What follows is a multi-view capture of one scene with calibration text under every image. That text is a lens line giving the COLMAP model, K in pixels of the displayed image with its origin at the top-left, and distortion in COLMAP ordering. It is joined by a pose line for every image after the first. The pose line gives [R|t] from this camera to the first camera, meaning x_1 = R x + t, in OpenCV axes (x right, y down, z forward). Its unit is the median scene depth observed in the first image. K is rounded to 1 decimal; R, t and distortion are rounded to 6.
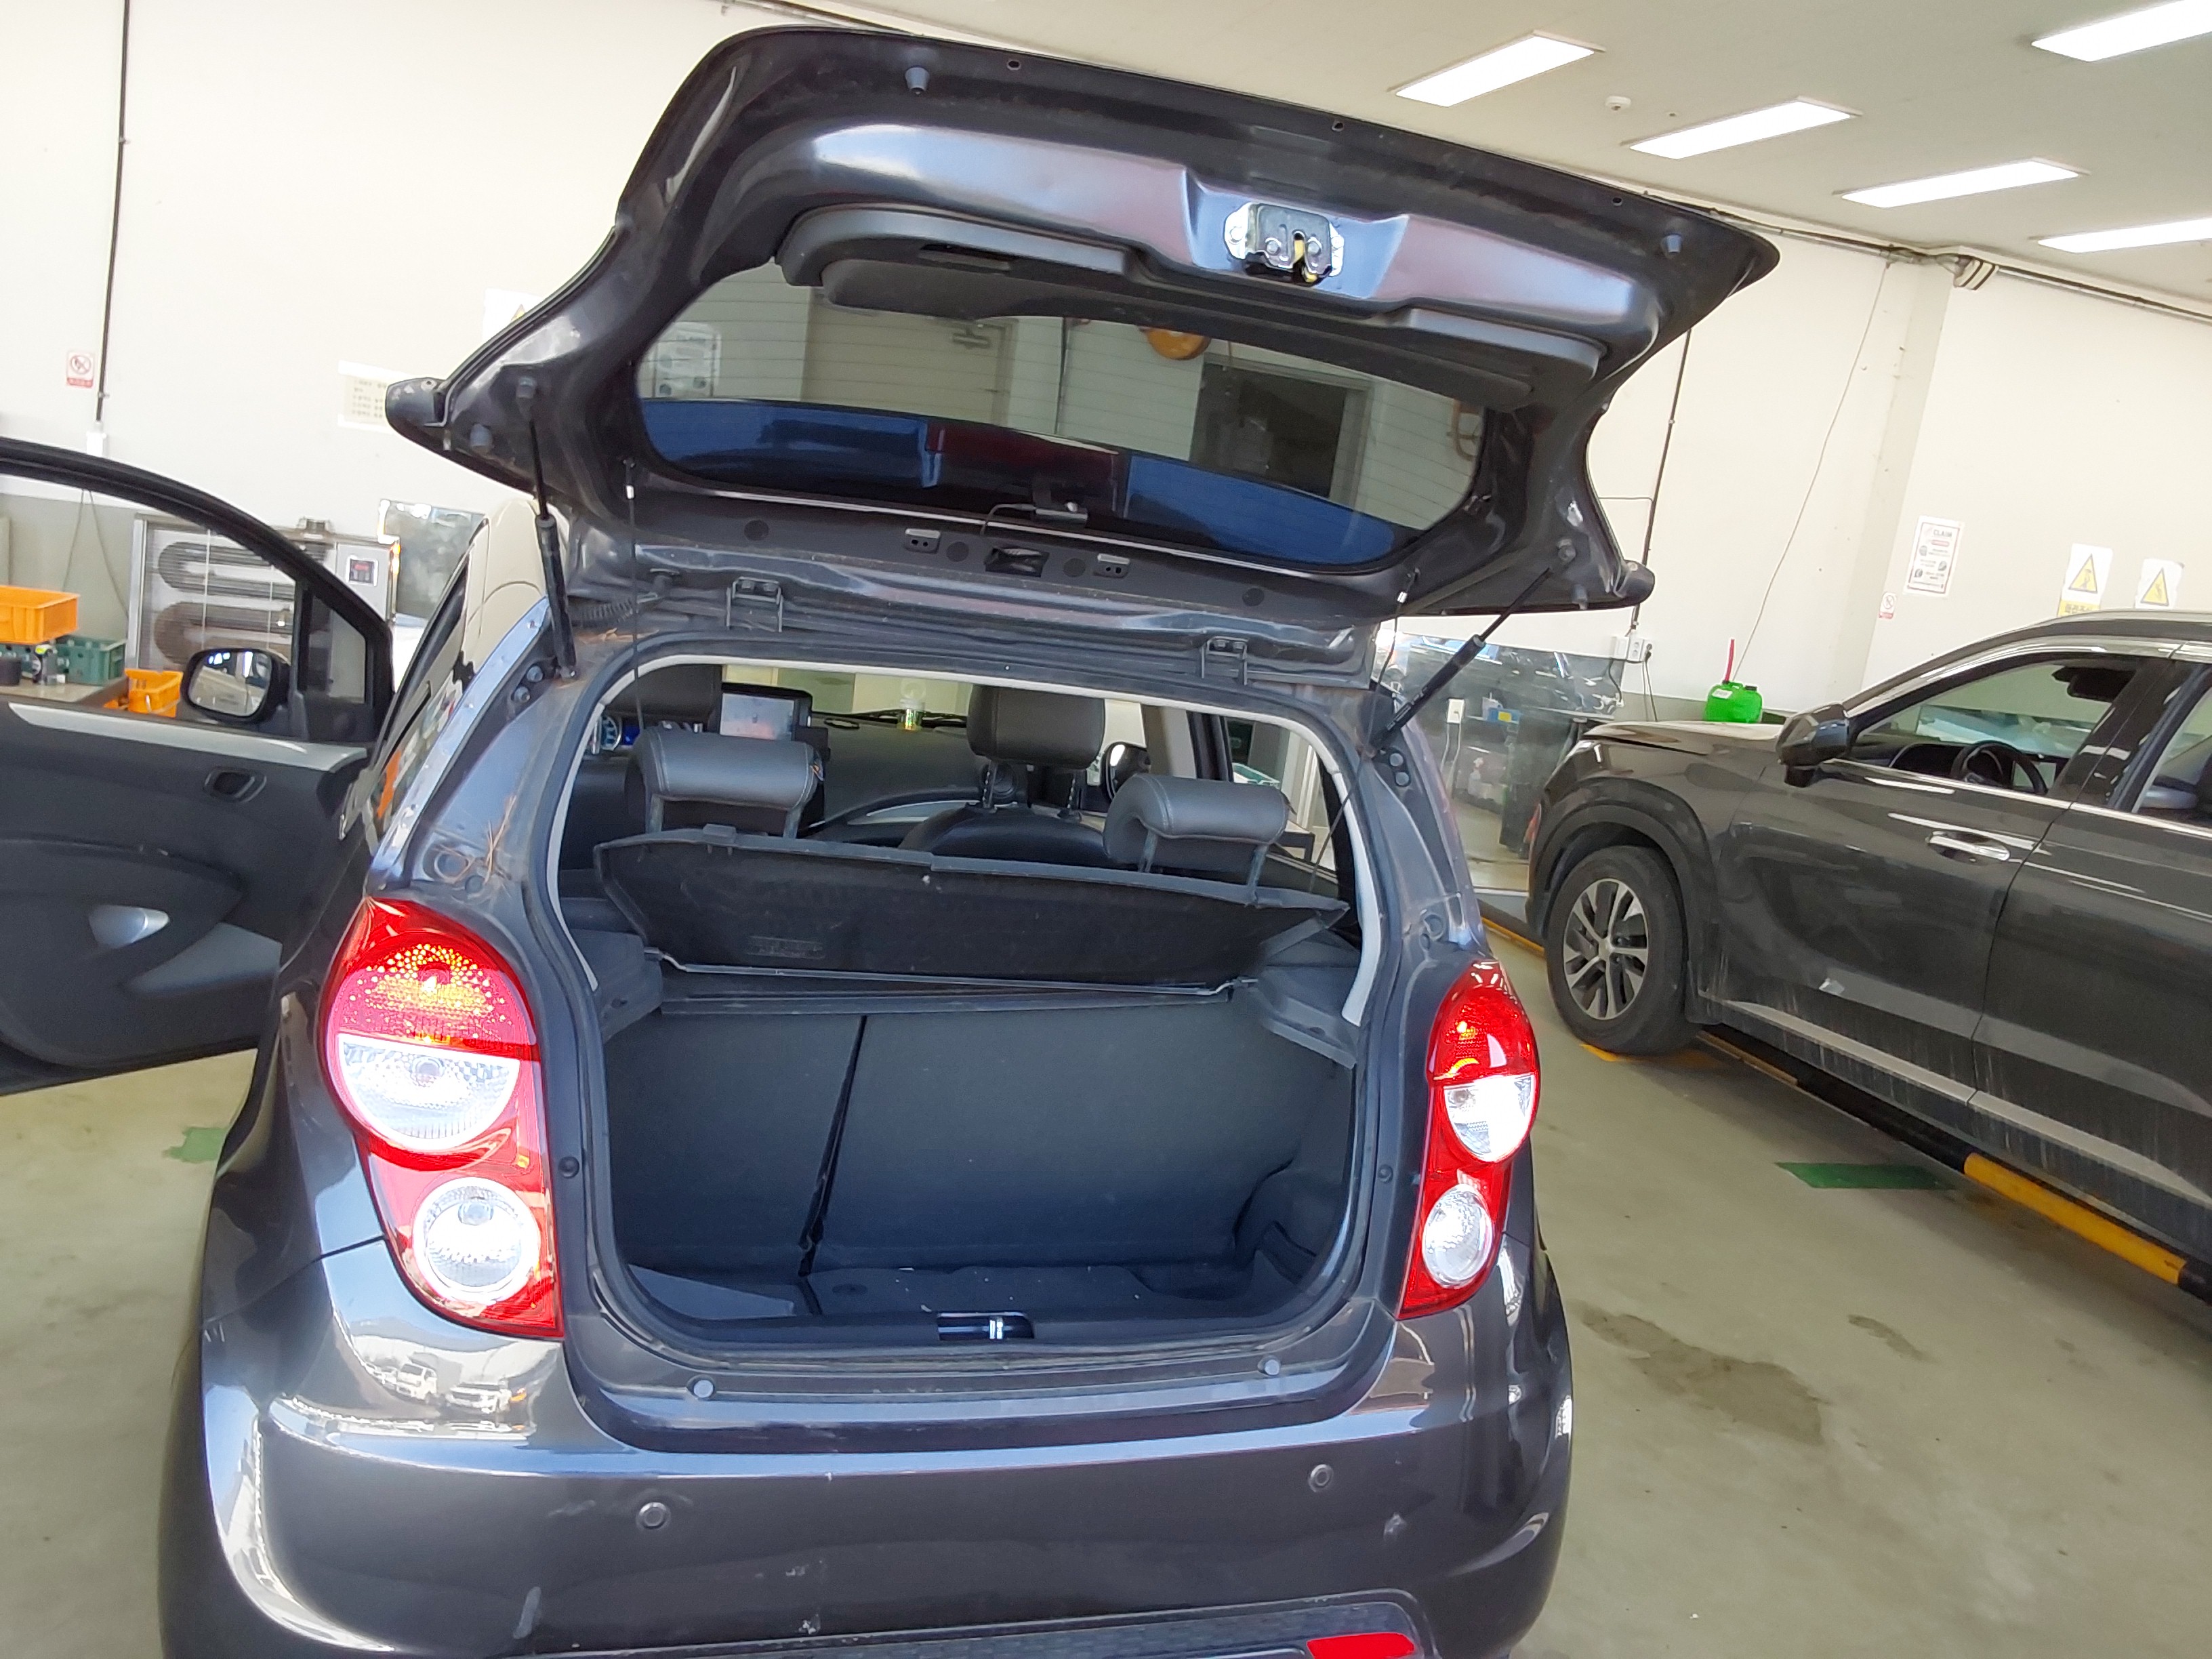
lens RADIAL K [[1713.0, 0, 1106.0], [0, 1713.0, 829.5], [0, 0, 1]] dist [0.049855, -0.000922]
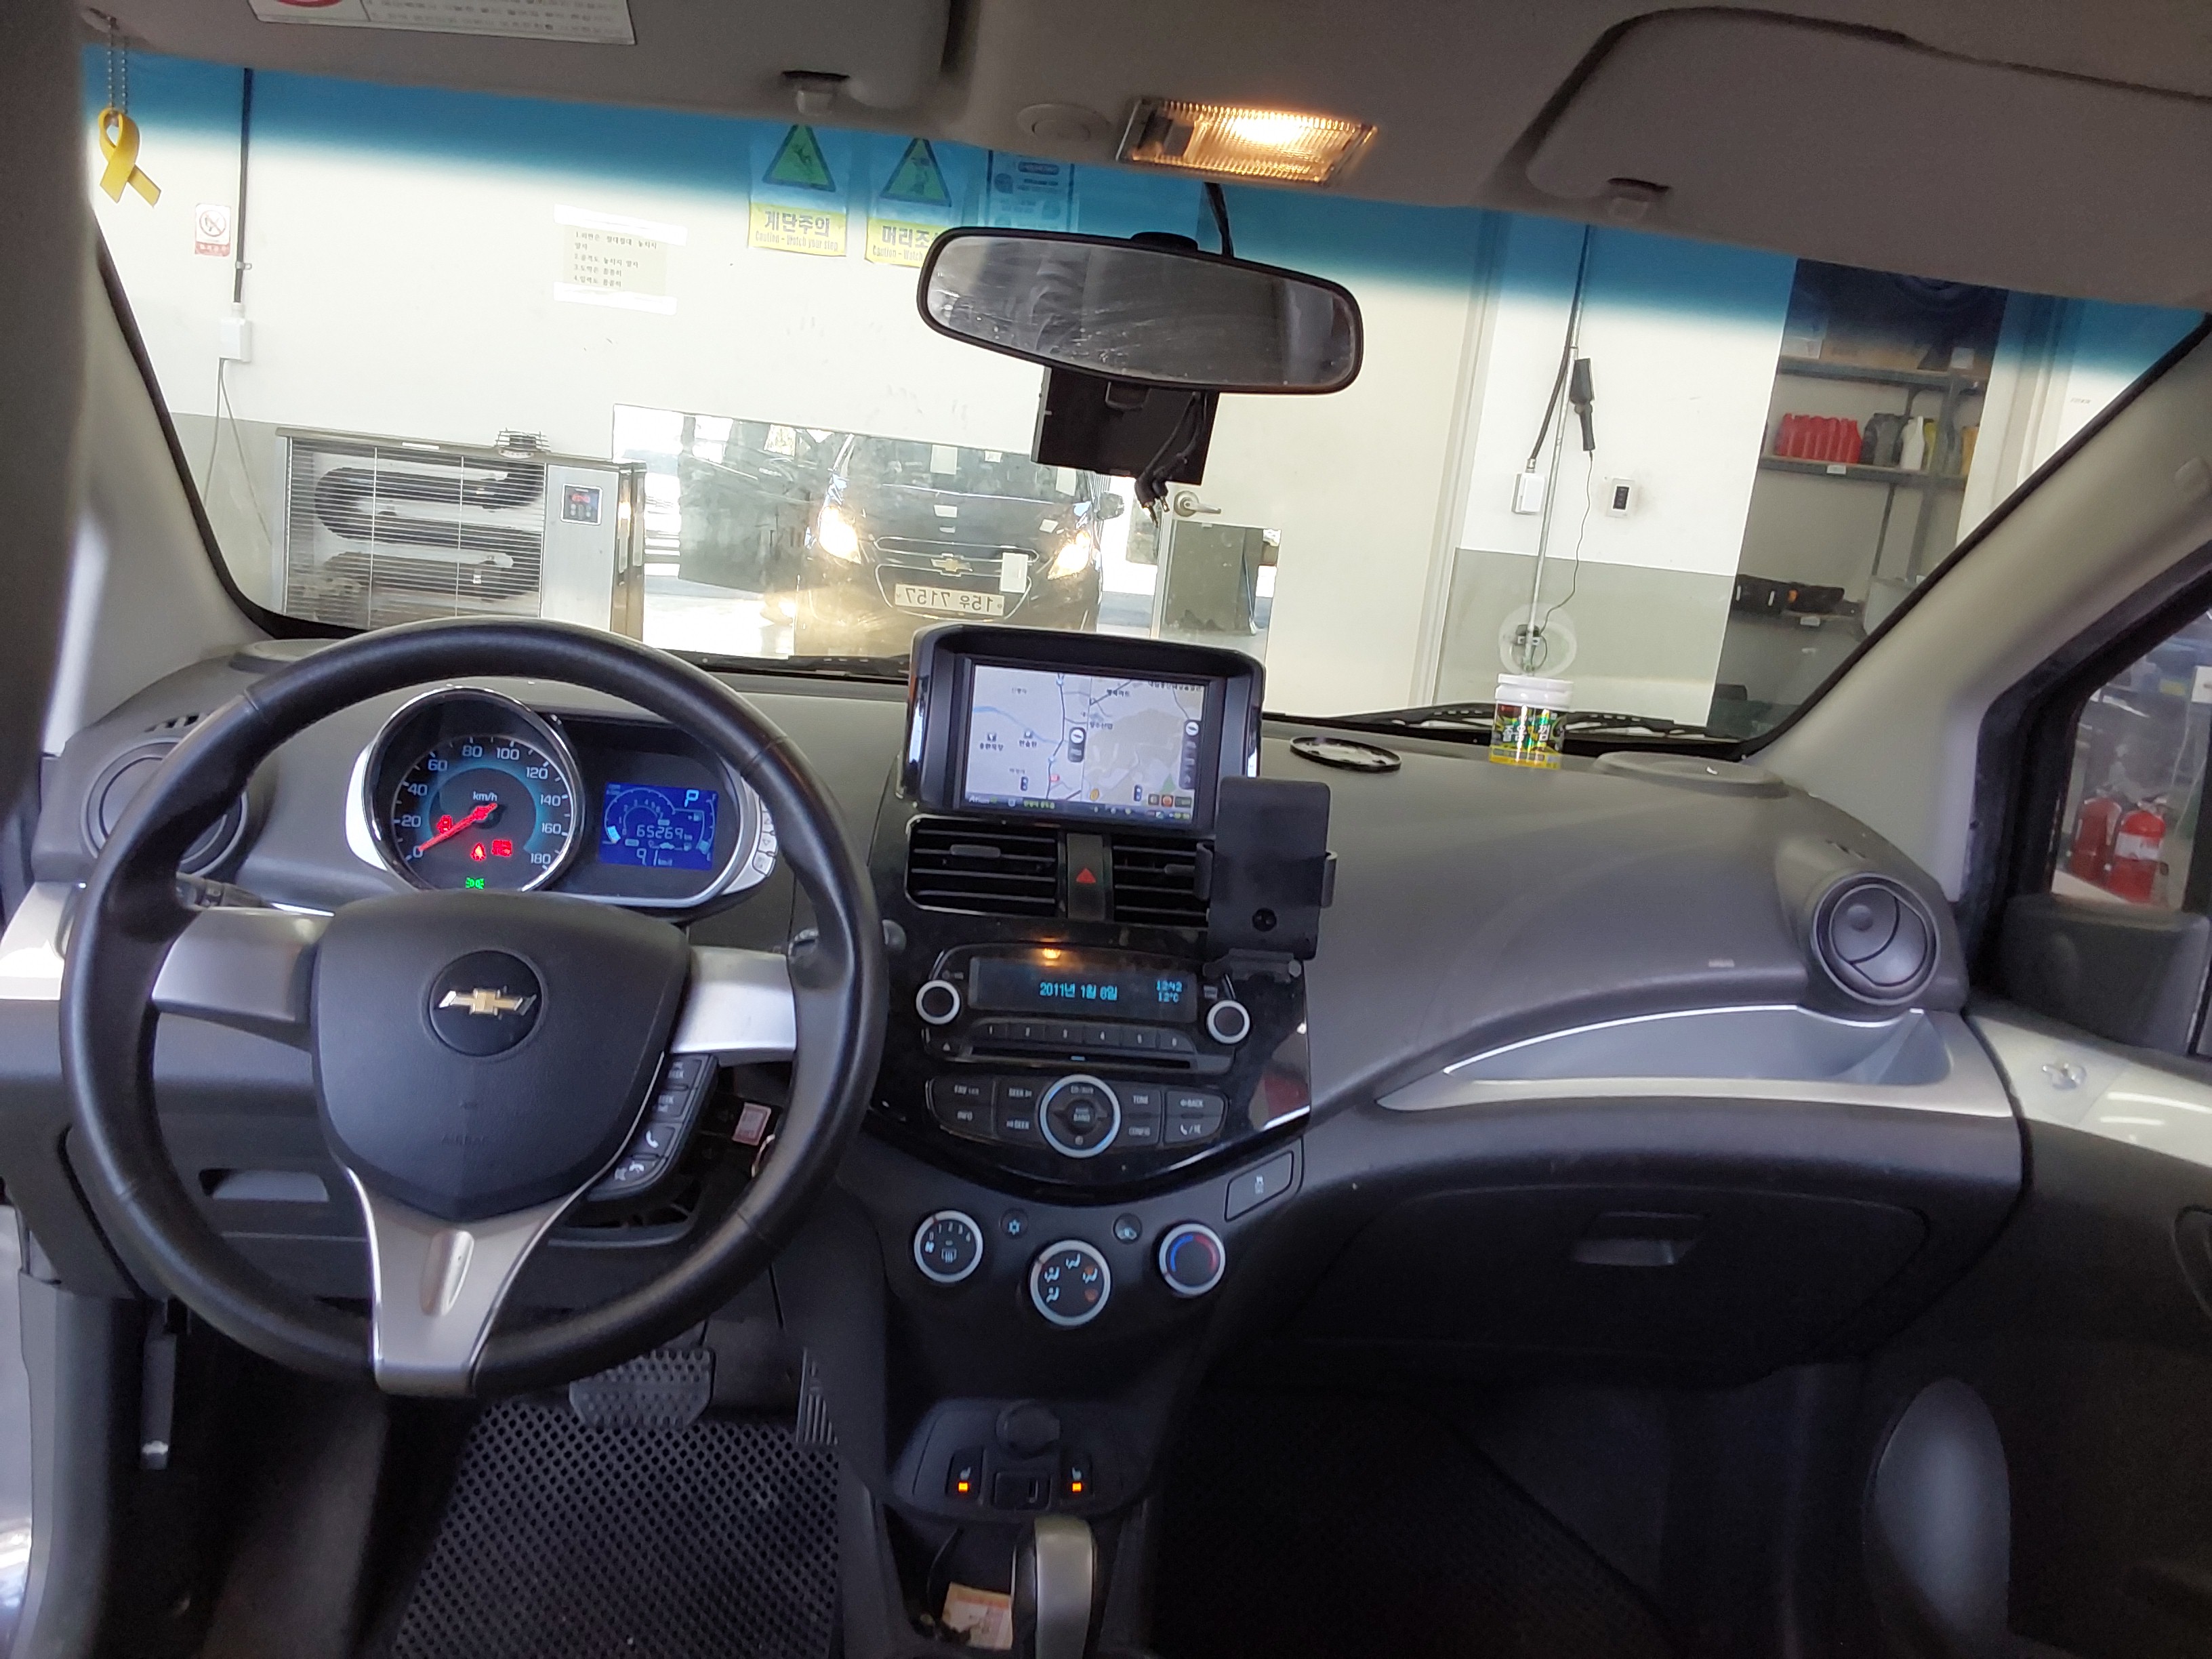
lens RADIAL K [[1672.6, 0, 1106.0], [0, 1672.6, 829.5], [0, 0, 1]] dist [0.074451, -0.000716]
pose [[0.975444, 0.006446, -0.220155, -0.072886], [-0.003157, 0.999878, 0.015285, -0.029448], [0.220227, -0.014215, 0.975345, 0.388490]]
